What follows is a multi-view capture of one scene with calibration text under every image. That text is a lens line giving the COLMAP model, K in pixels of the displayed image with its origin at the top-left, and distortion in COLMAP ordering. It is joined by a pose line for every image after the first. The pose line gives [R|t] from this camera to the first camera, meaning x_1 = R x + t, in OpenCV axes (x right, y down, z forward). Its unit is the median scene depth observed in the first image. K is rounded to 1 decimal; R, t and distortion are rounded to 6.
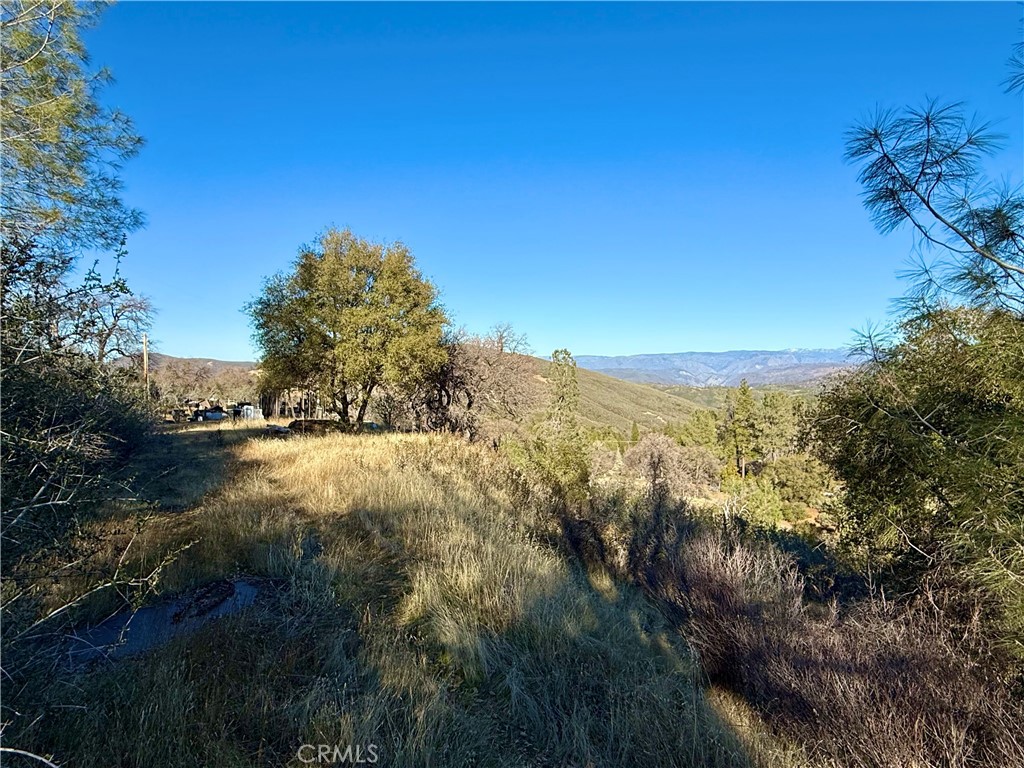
lens RADIAL K [[593.2, 0, 512.0], [0, 593.2, 384.0], [0, 0, 1]] dist [-0.000776, 0.000536]
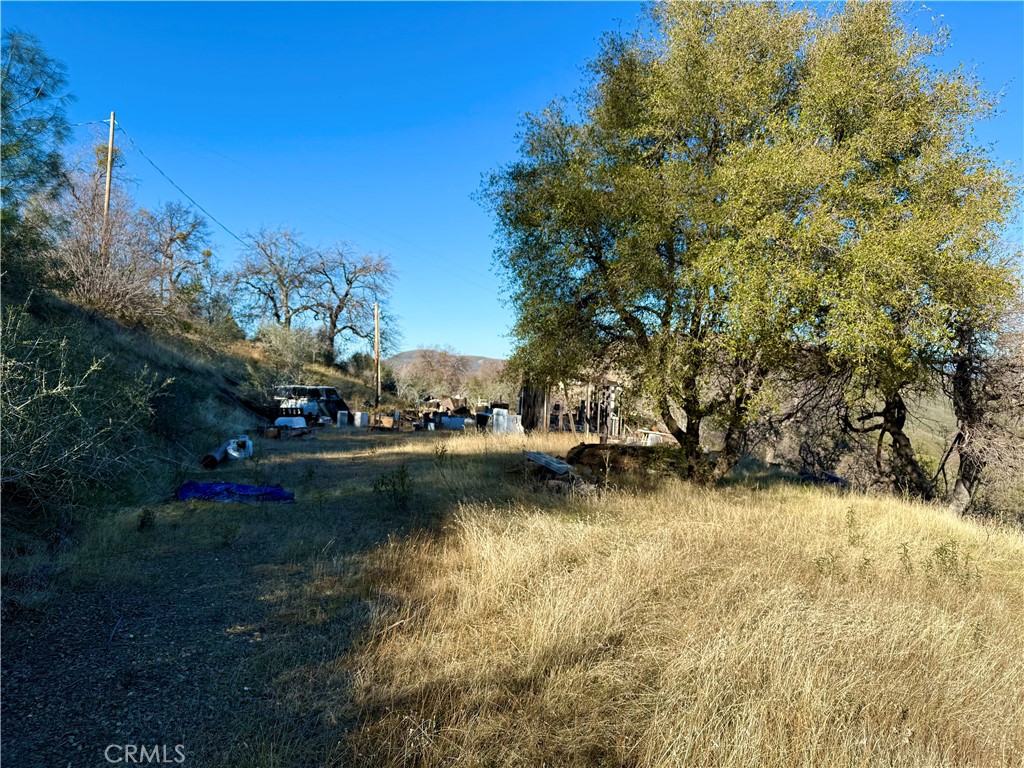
lens RADIAL K [[711.4, 0, 516.9], [0, 711.4, 385.8], [0, 0, 1]] dist [0.114082, -0.151872]
pose [[0.912873, 0.024307, -0.407520, -0.137160], [-0.025457, 0.999673, 0.002601, 0.011394], [0.407449, 0.008000, 0.913193, 0.348381]]
